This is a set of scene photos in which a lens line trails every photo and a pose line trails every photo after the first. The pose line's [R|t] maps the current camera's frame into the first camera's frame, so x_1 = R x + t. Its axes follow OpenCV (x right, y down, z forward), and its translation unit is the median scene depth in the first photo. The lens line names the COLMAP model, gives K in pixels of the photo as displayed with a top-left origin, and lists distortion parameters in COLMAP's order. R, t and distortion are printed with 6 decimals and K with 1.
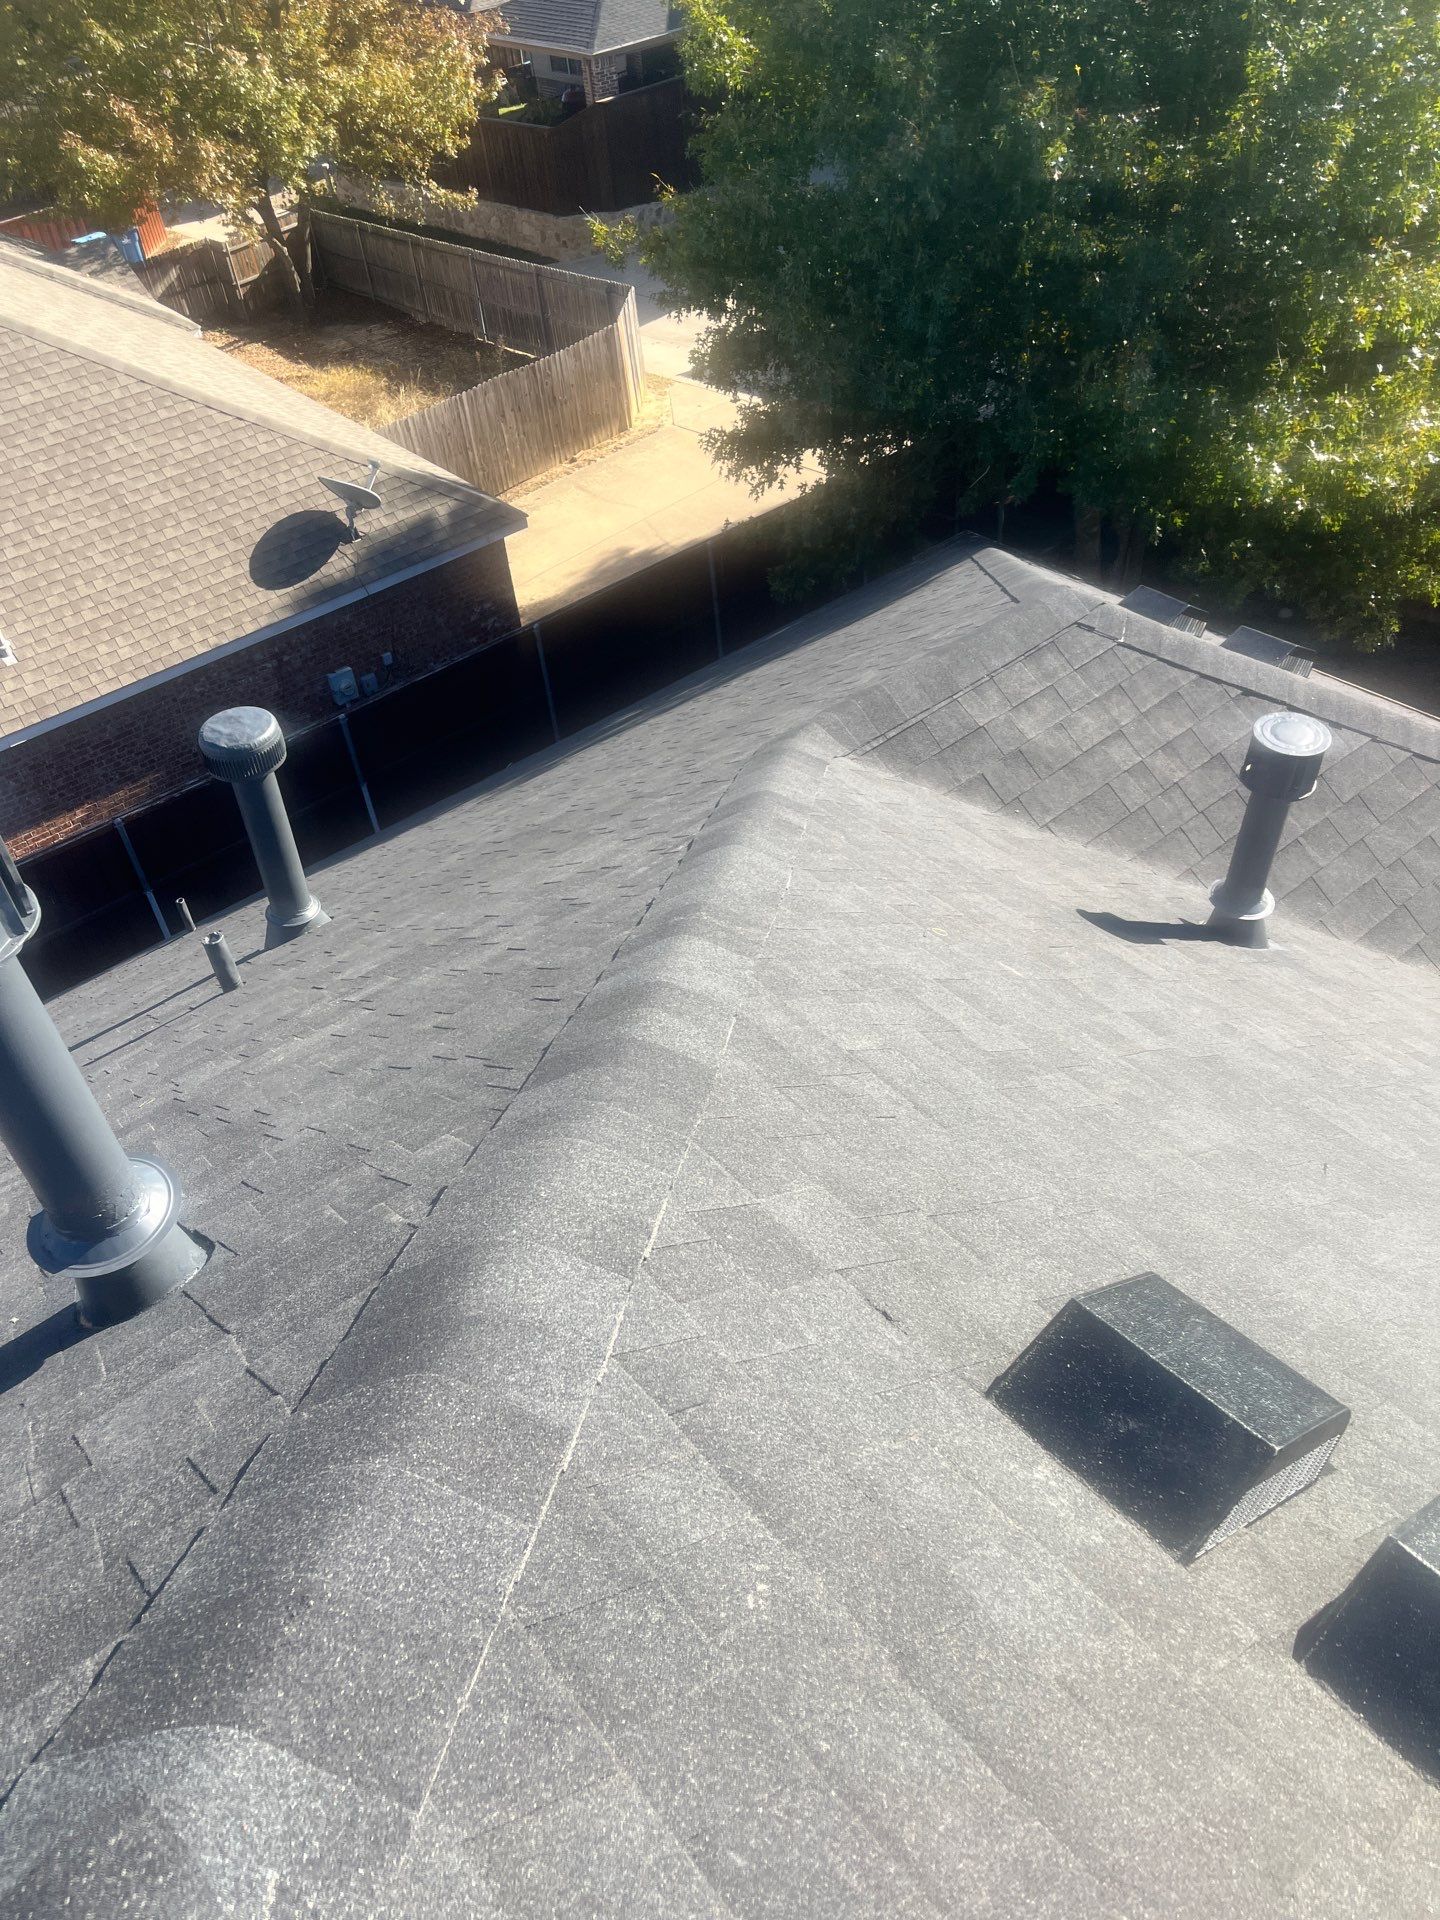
lens RADIAL K [[1457.3, 0, 712.7], [0, 1457.3, 954.9], [0, 0, 1]] dist [0.026047, -0.015516]
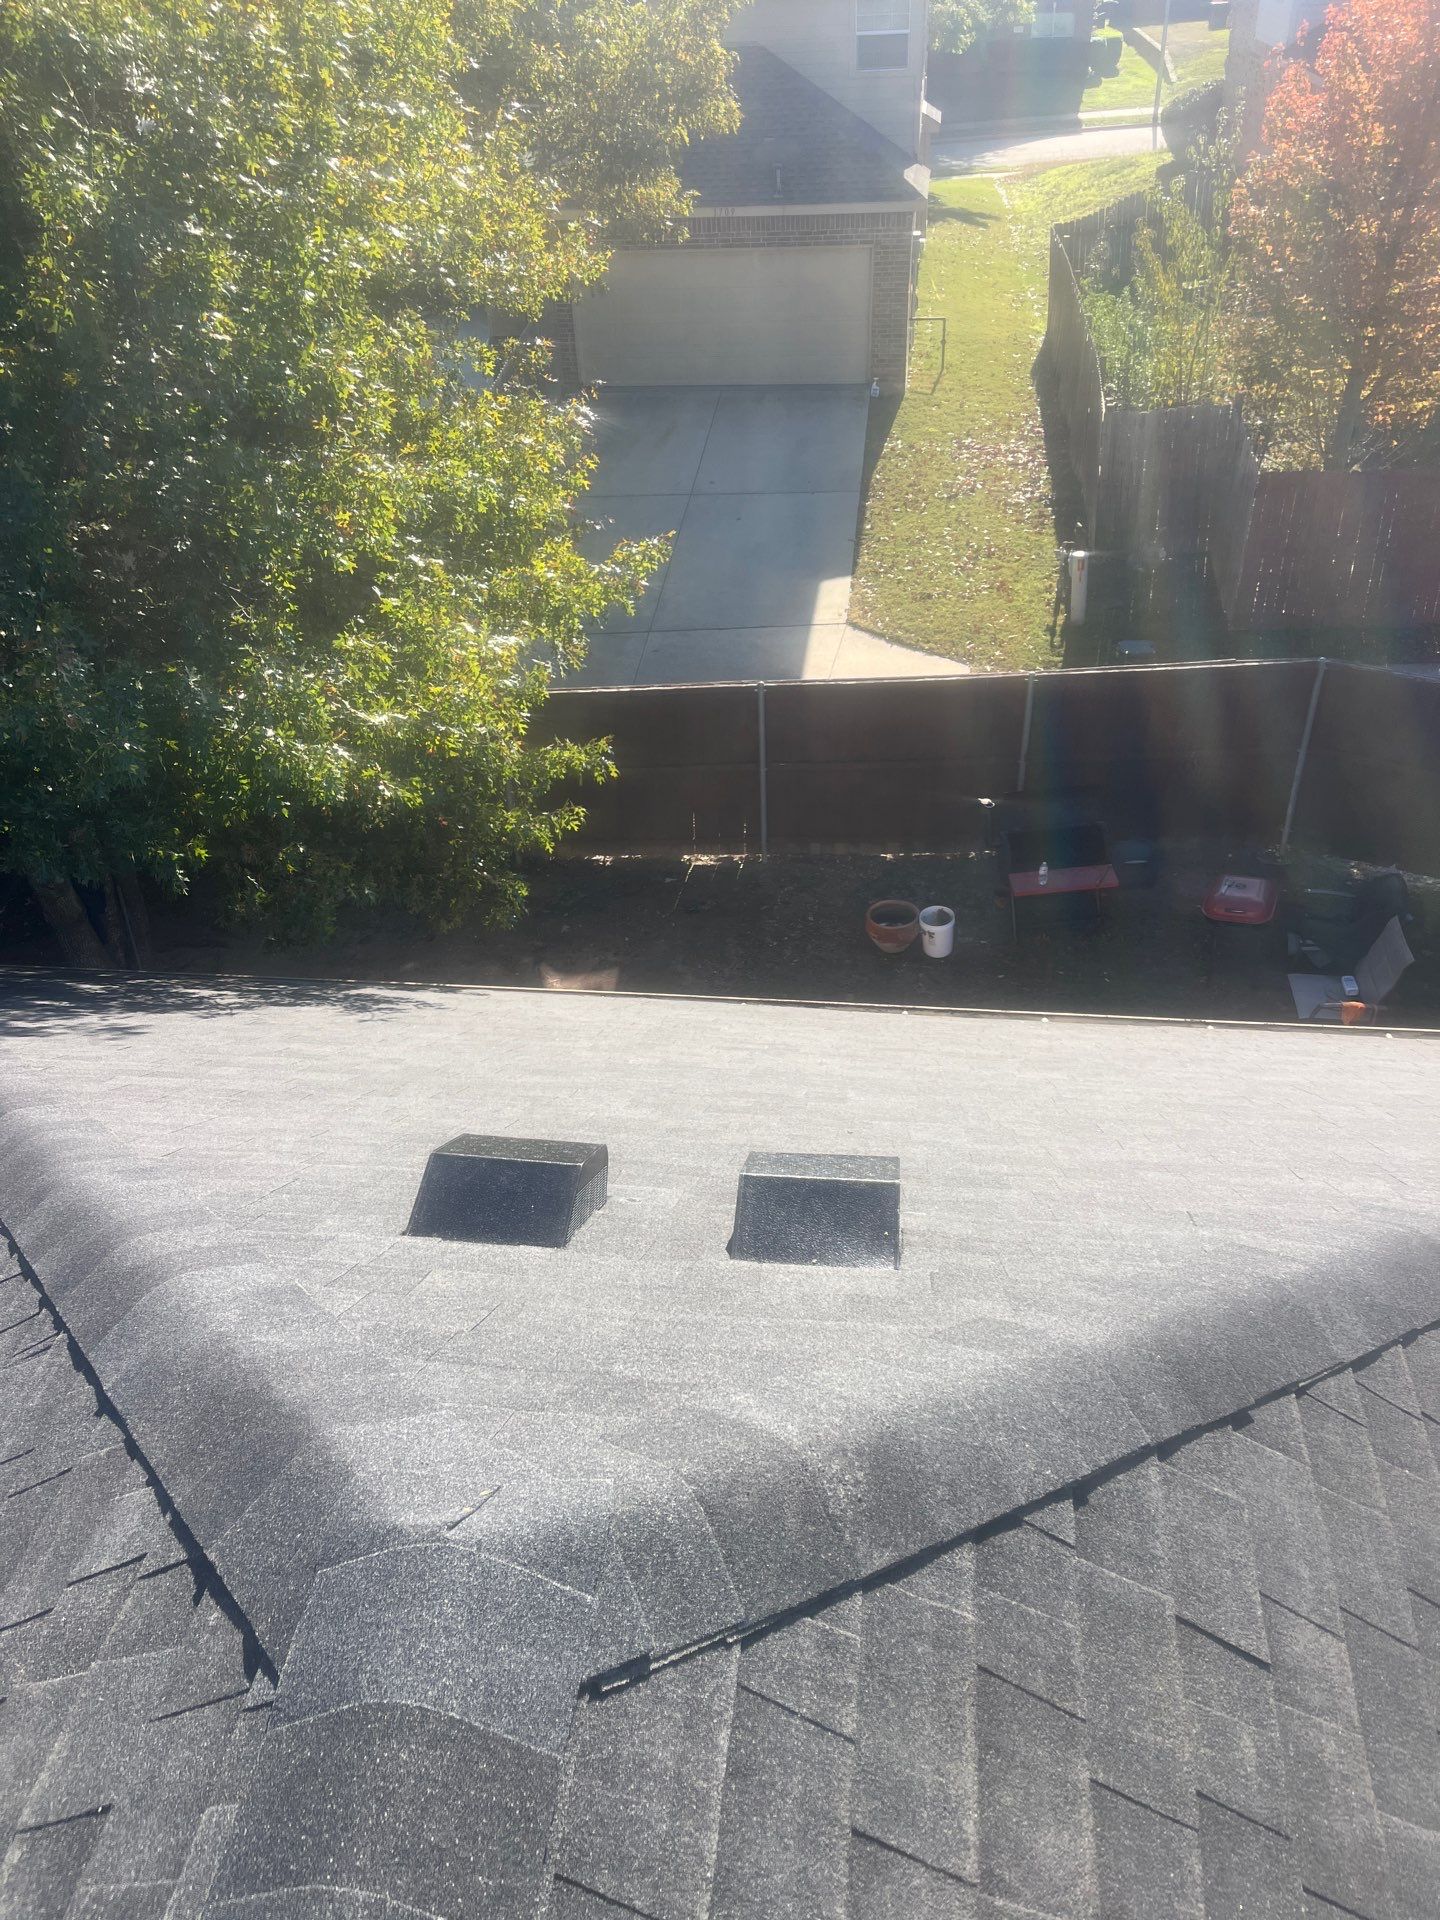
lens RADIAL K [[1457.3, 0, 717.4], [0, 1457.3, 973.6], [0, 0, 1]] dist [0.026047, -0.015516]
pose [[0.729862, -0.350896, 0.586662, 0.082372], [0.437115, 0.899386, -0.005868, -0.151705], [-0.525577, 0.260722, 0.809810, 0.374702]]
